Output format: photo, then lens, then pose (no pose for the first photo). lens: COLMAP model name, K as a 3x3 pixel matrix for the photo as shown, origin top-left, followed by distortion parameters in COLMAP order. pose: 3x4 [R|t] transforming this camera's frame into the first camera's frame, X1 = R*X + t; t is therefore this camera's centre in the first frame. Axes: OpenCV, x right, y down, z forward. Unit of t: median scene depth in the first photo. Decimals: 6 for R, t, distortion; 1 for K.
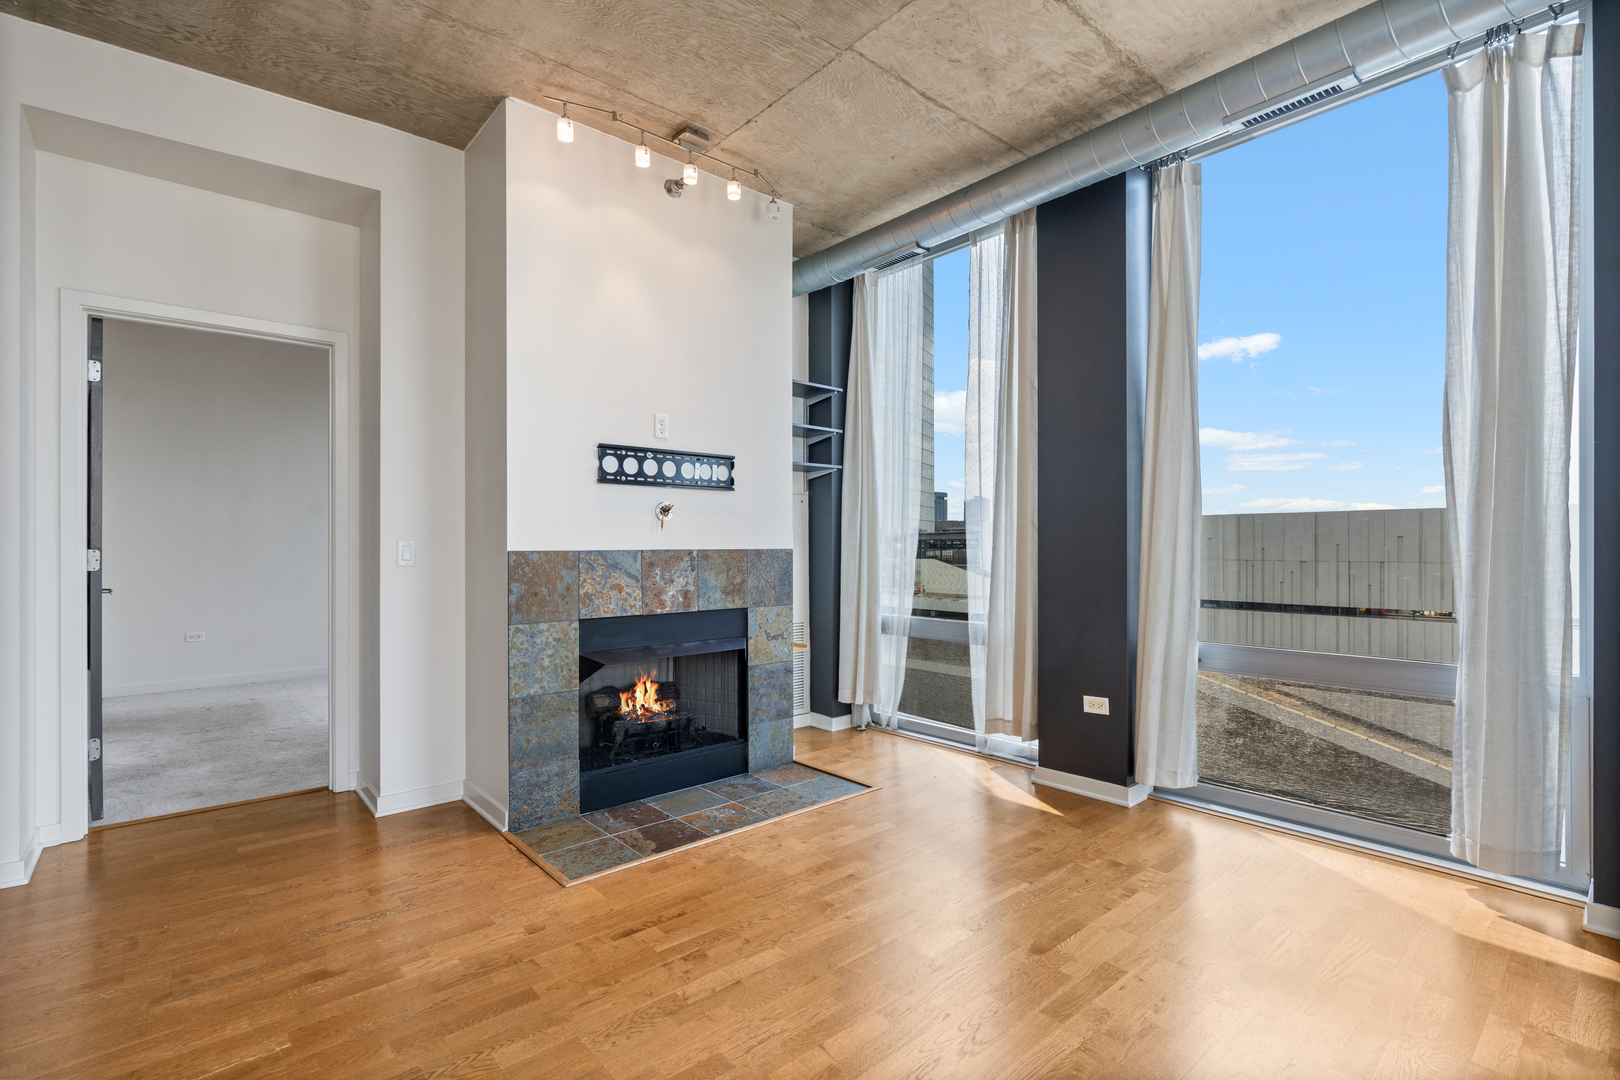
lens RADIAL K [[736.2, 0, 803.2], [0, 736.2, 551.8], [0, 0, 1]] dist [-0.006001, 0.000656]
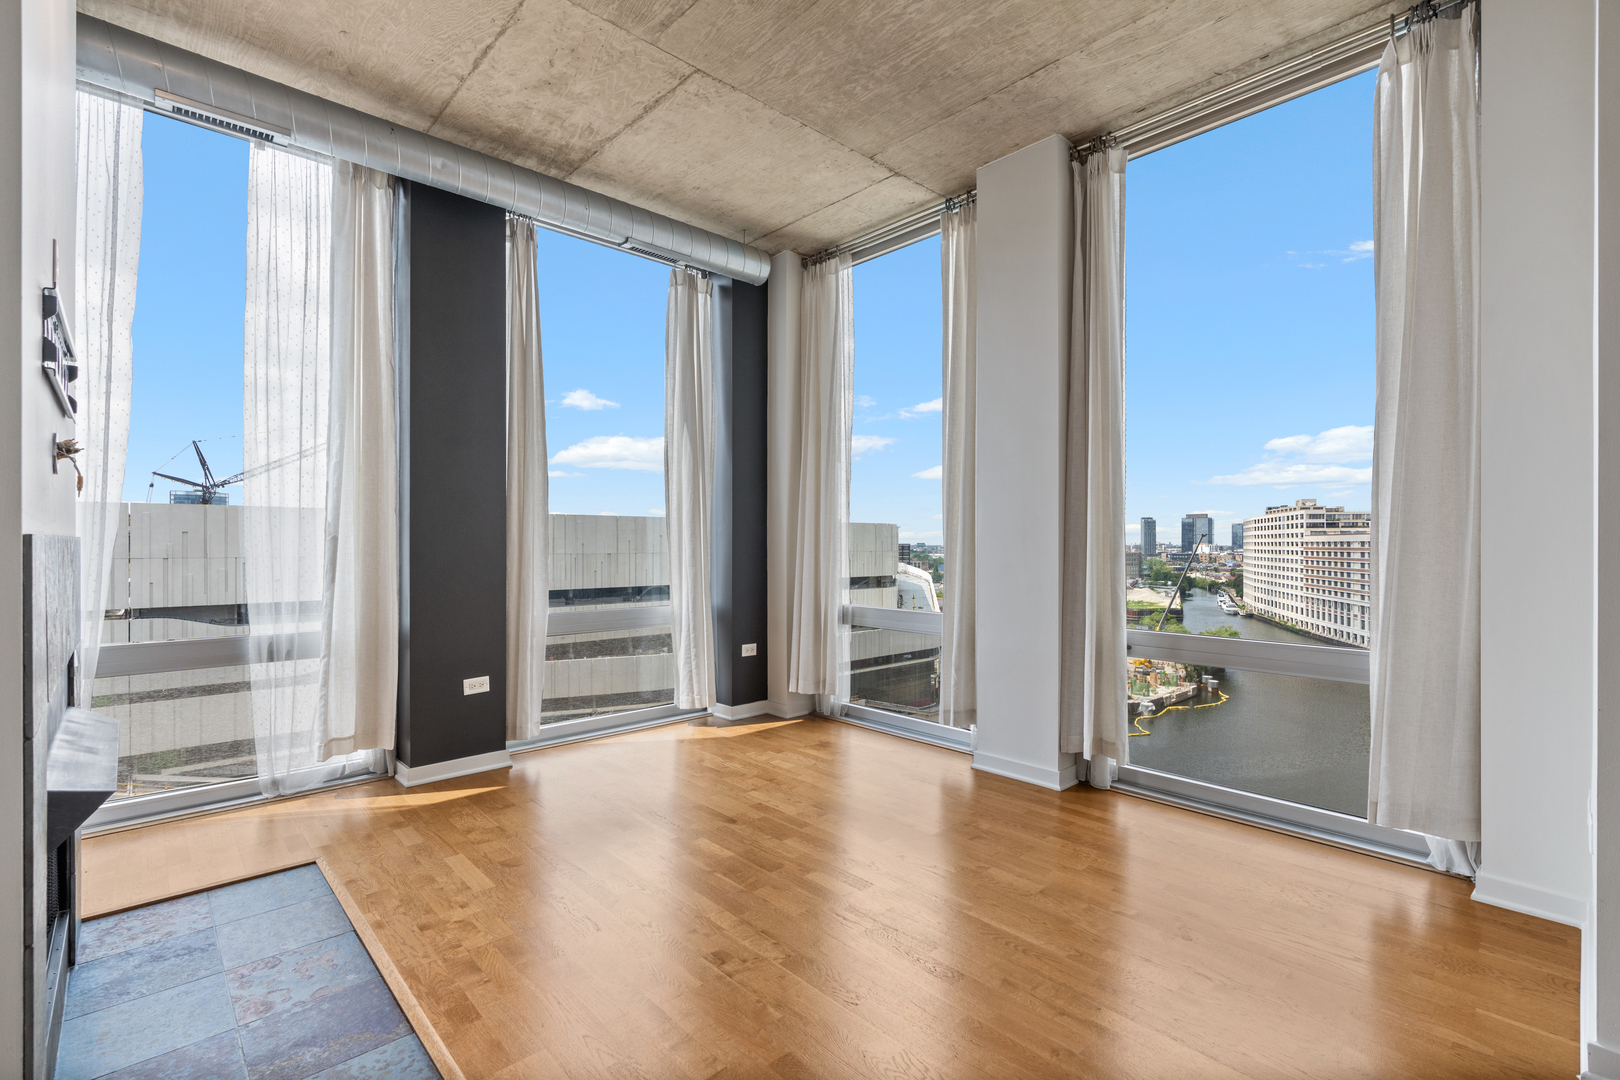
lens RADIAL K [[736.2, 0, 796.2], [0, 736.2, 541.6], [0, 0, 1]] dist [-0.006001, 0.000656]
pose [[-0.025942, 0.004832, 0.999652, -0.707774], [0.005012, 0.999976, -0.004704, 0.007632], [-0.999651, 0.004889, -0.025965, 0.585544]]
